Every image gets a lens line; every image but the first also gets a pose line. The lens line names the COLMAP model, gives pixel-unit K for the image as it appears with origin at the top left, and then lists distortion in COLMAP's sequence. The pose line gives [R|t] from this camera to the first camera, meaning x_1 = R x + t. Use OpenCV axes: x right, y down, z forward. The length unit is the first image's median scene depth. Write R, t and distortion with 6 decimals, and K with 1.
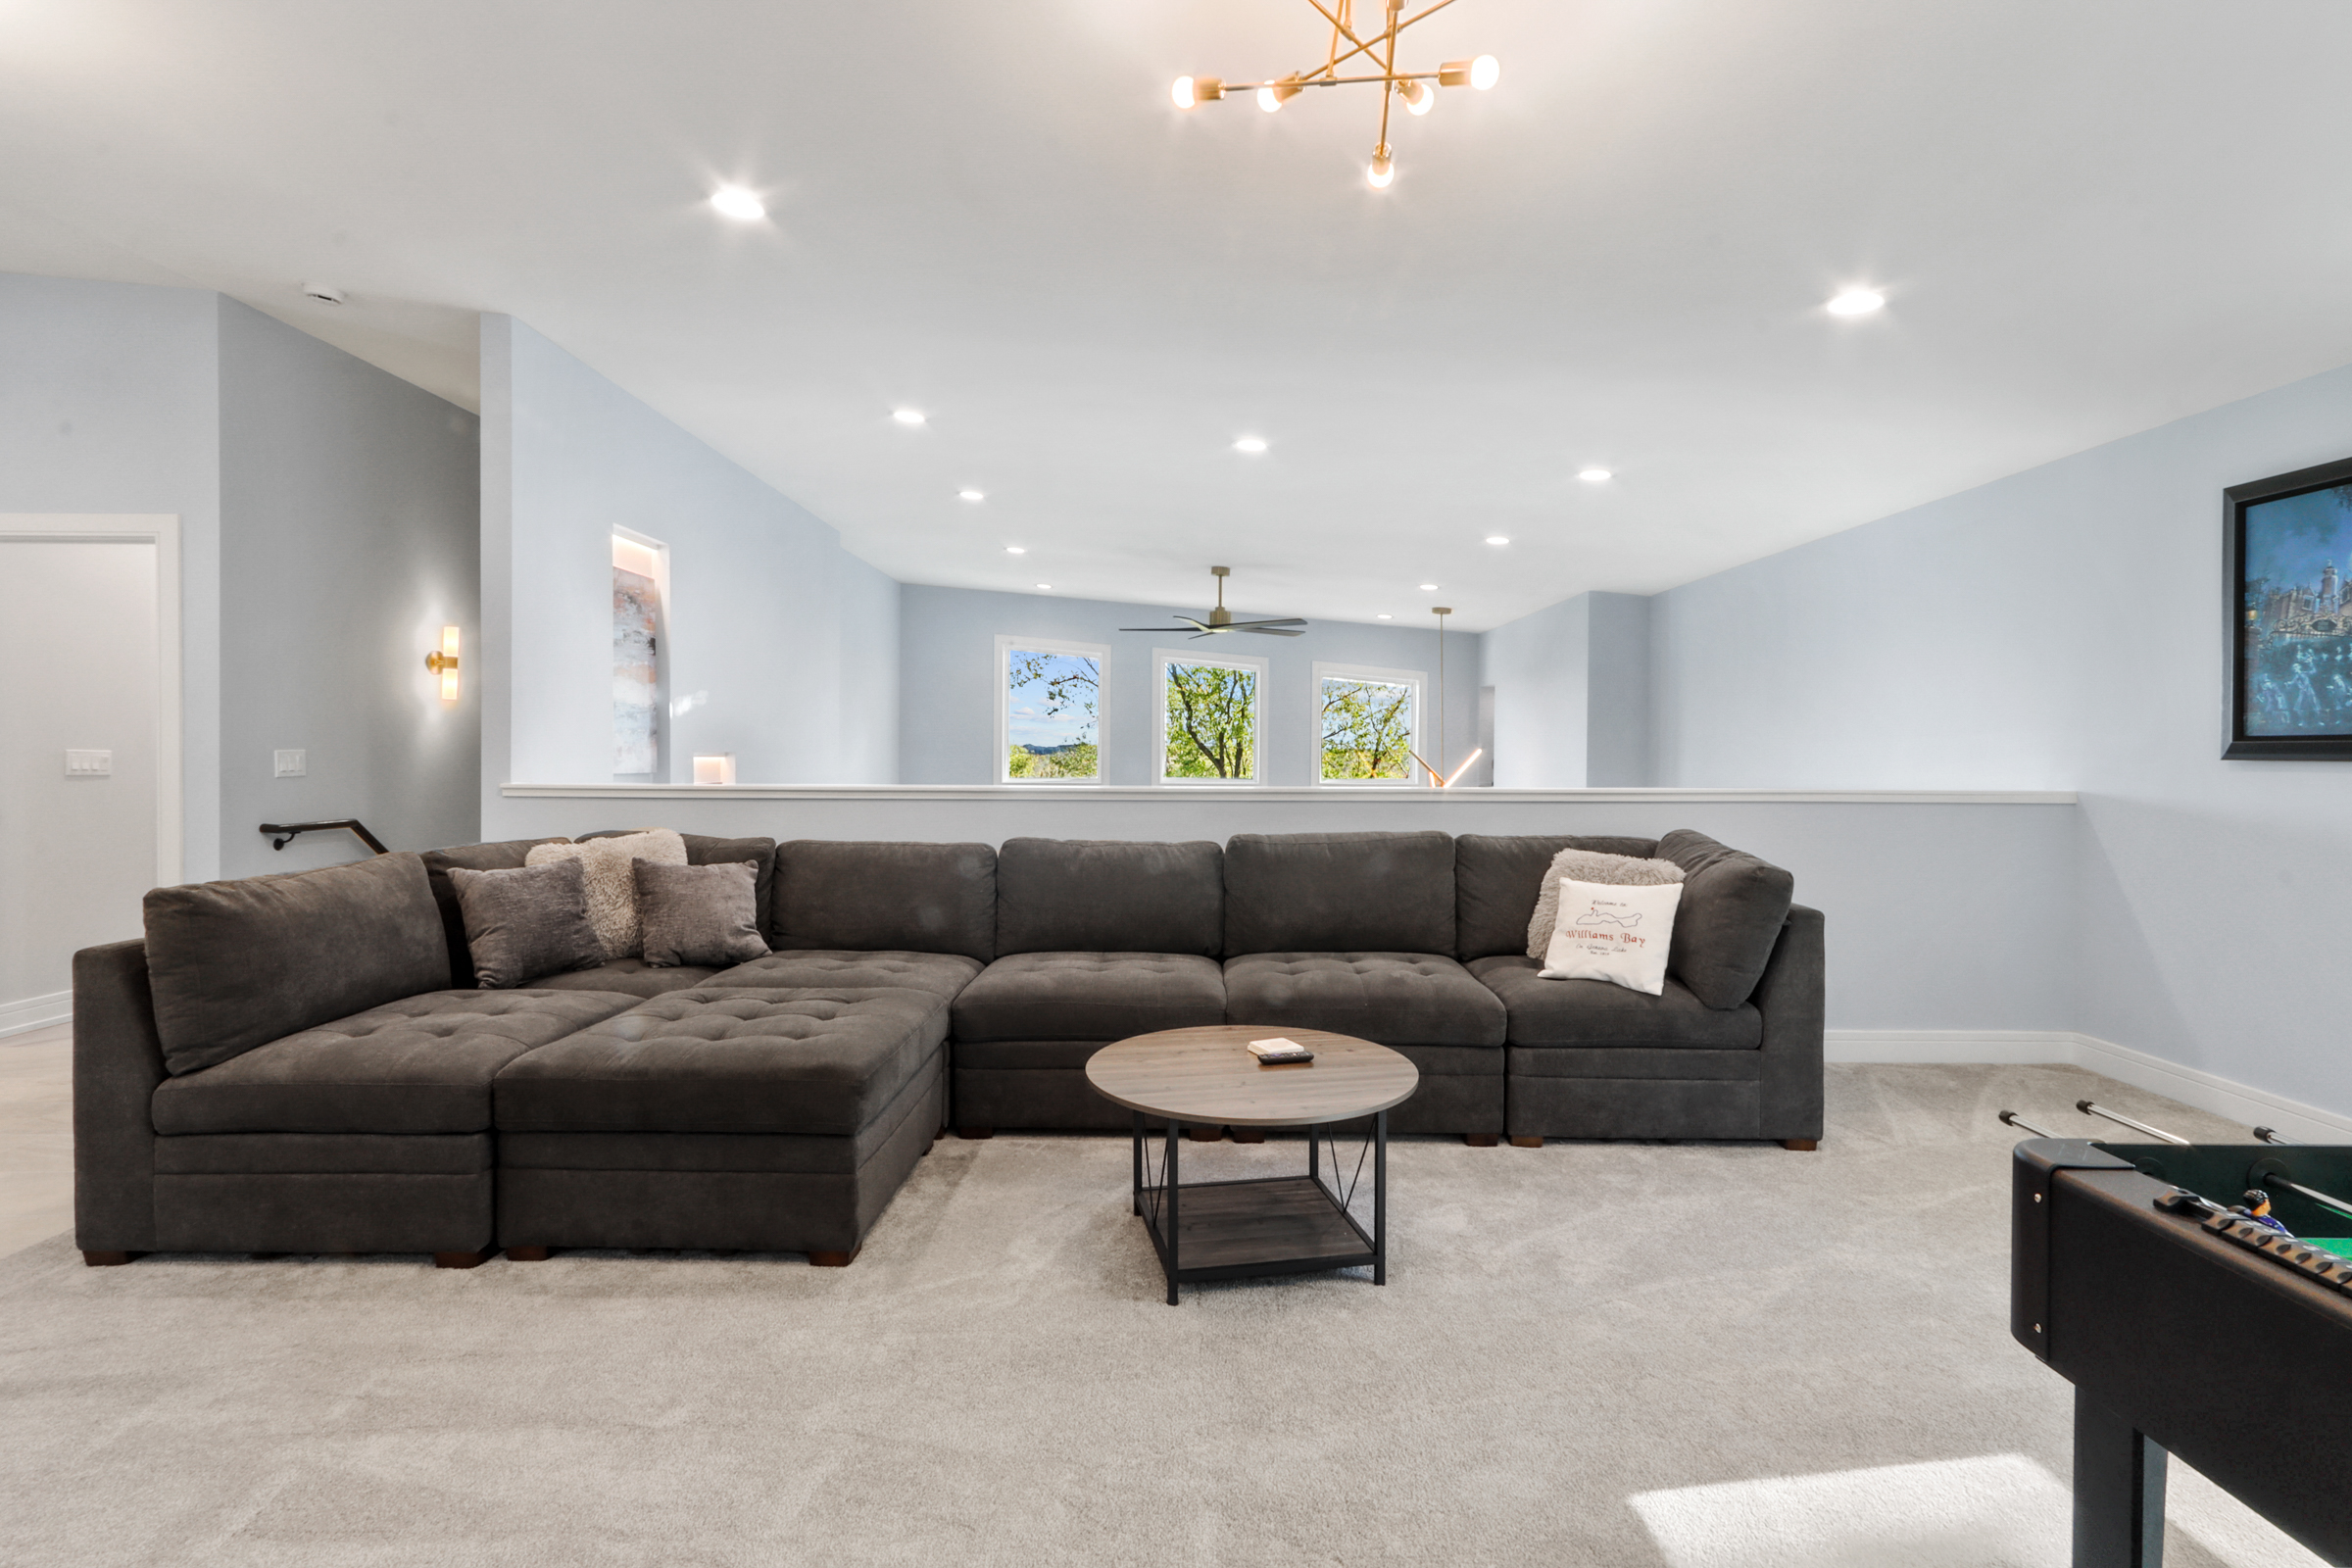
lens RADIAL K [[1101.4, 0, 1176.0], [0, 1101.4, 782.1], [0, 0, 1]] dist [-0.006240, 0.003773]
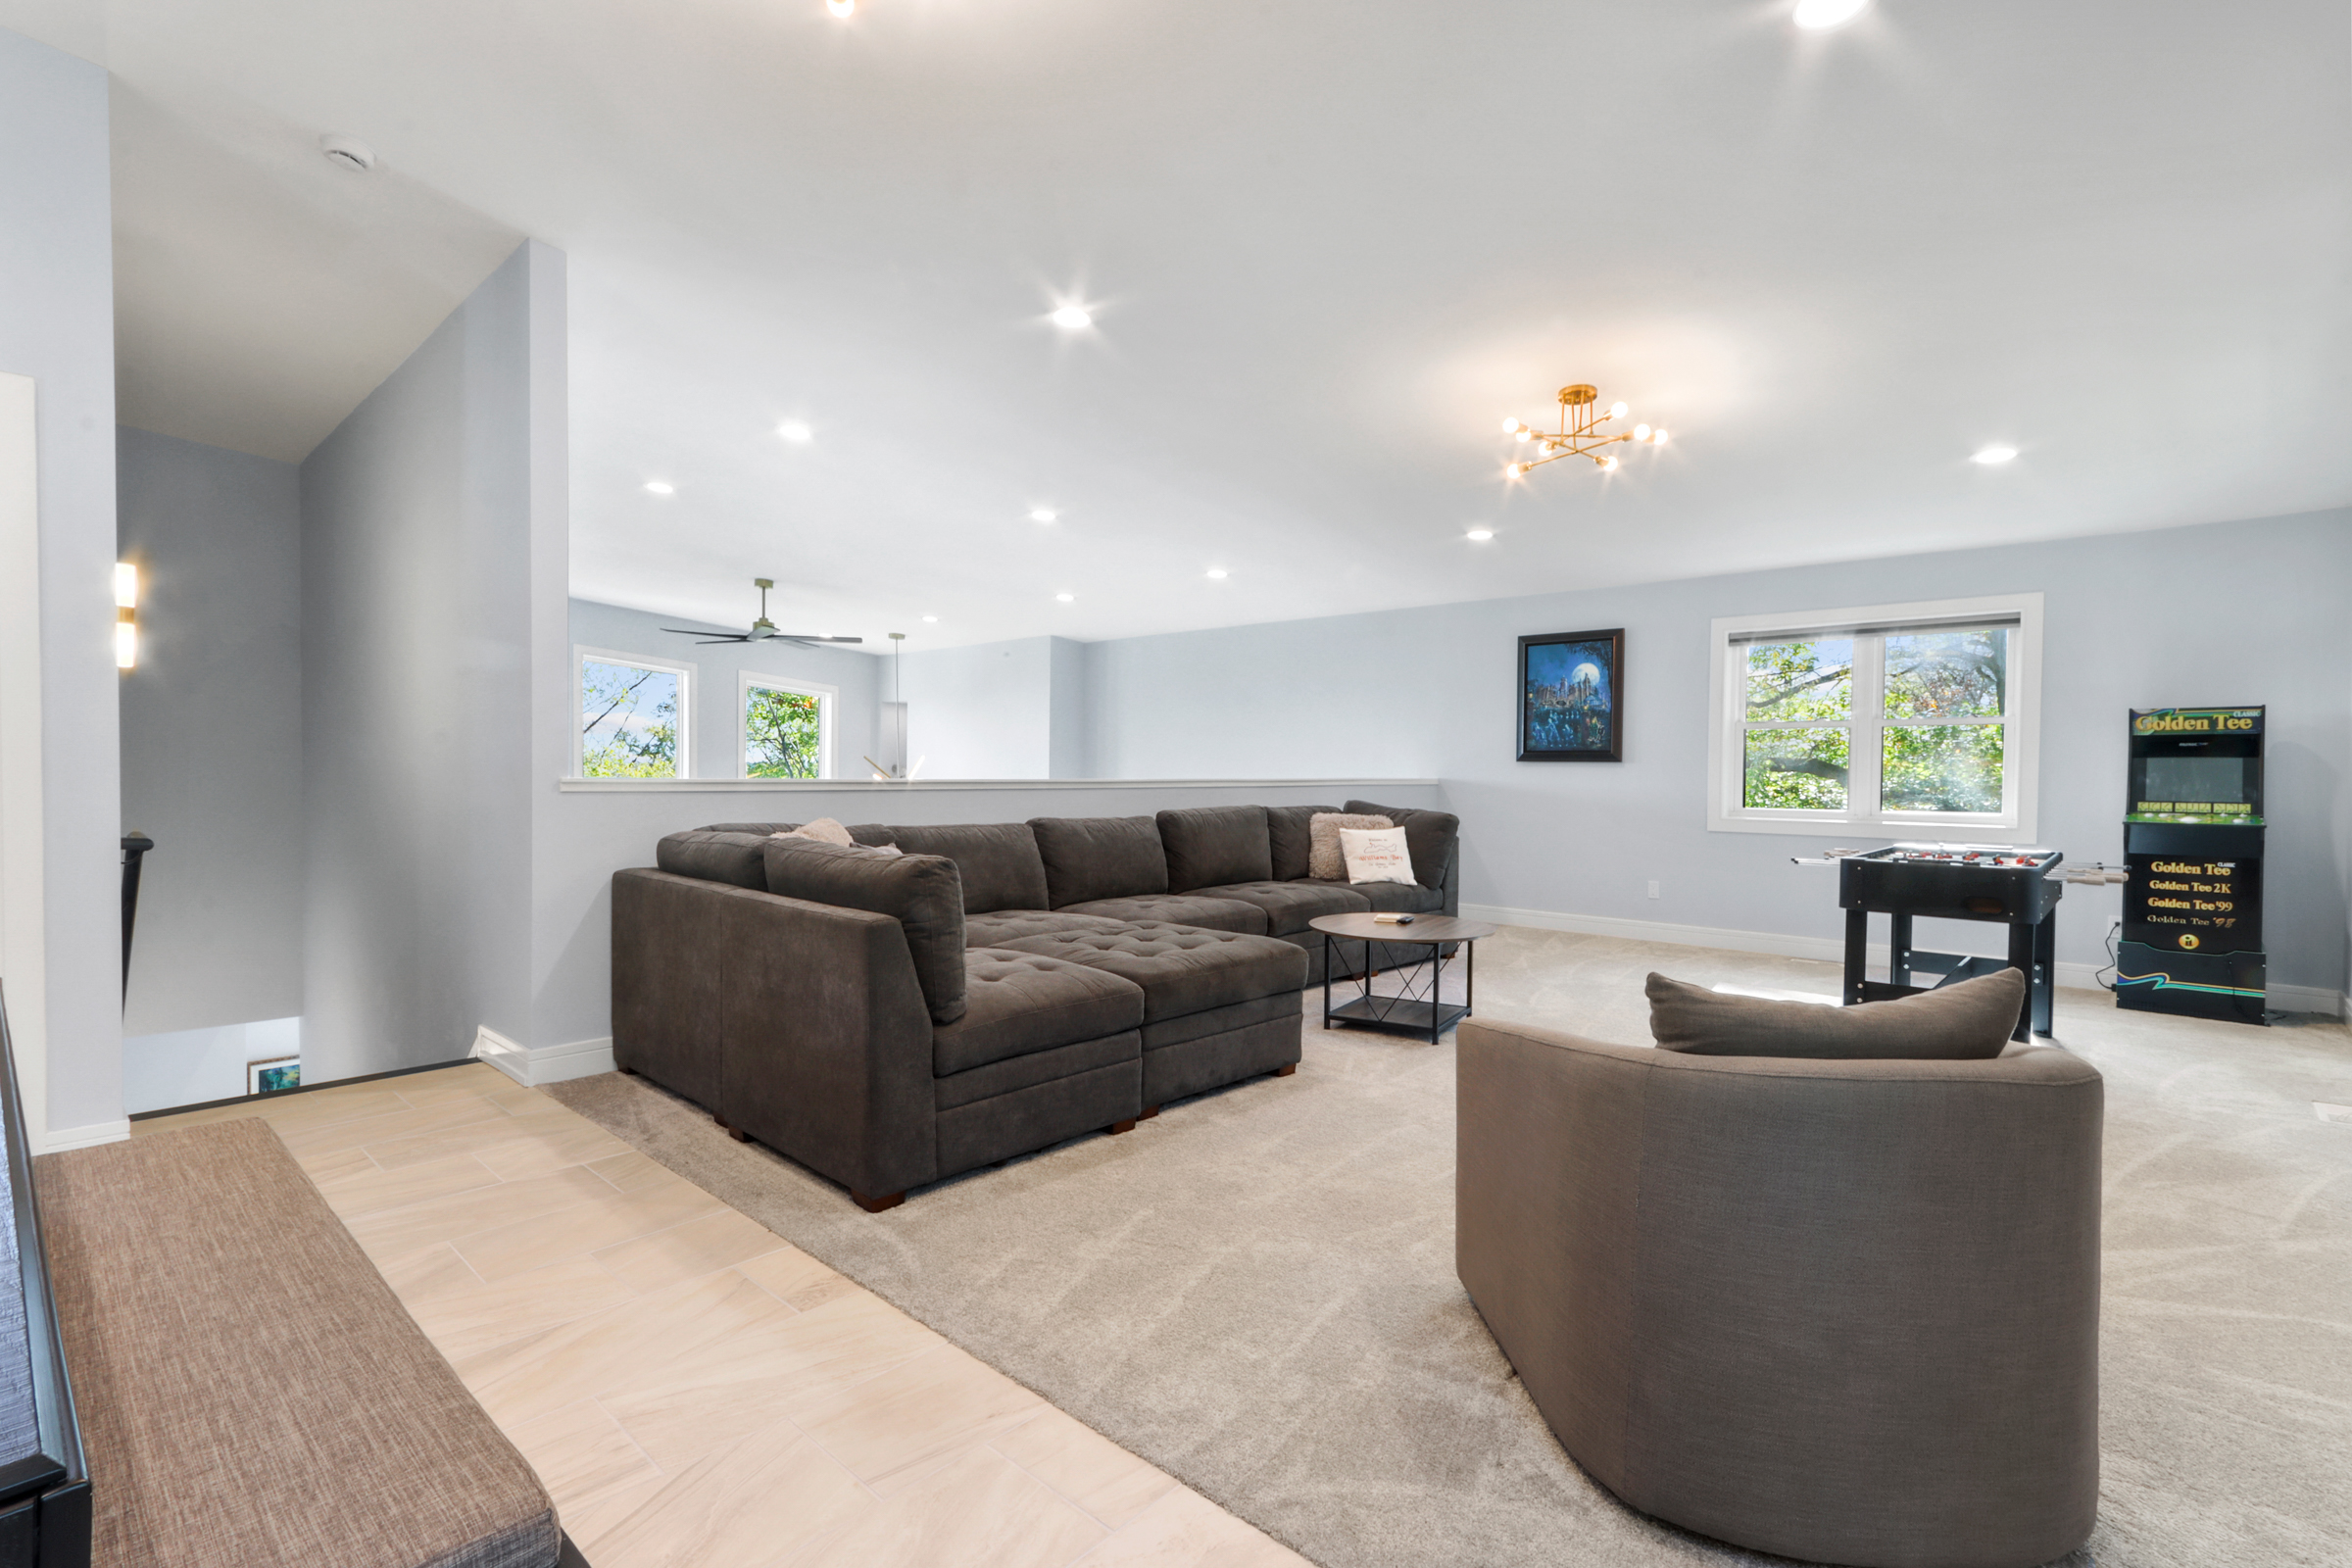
lens RADIAL K [[1101.4, 0, 1167.9], [0, 1101.4, 778.3], [0, 0, 1]] dist [-0.006240, 0.003773]
pose [[0.680031, -0.006676, 0.733153, -1.133610], [0.017132, 0.999830, -0.006786, 0.016409], [-0.732983, 0.017175, 0.680030, 0.032818]]
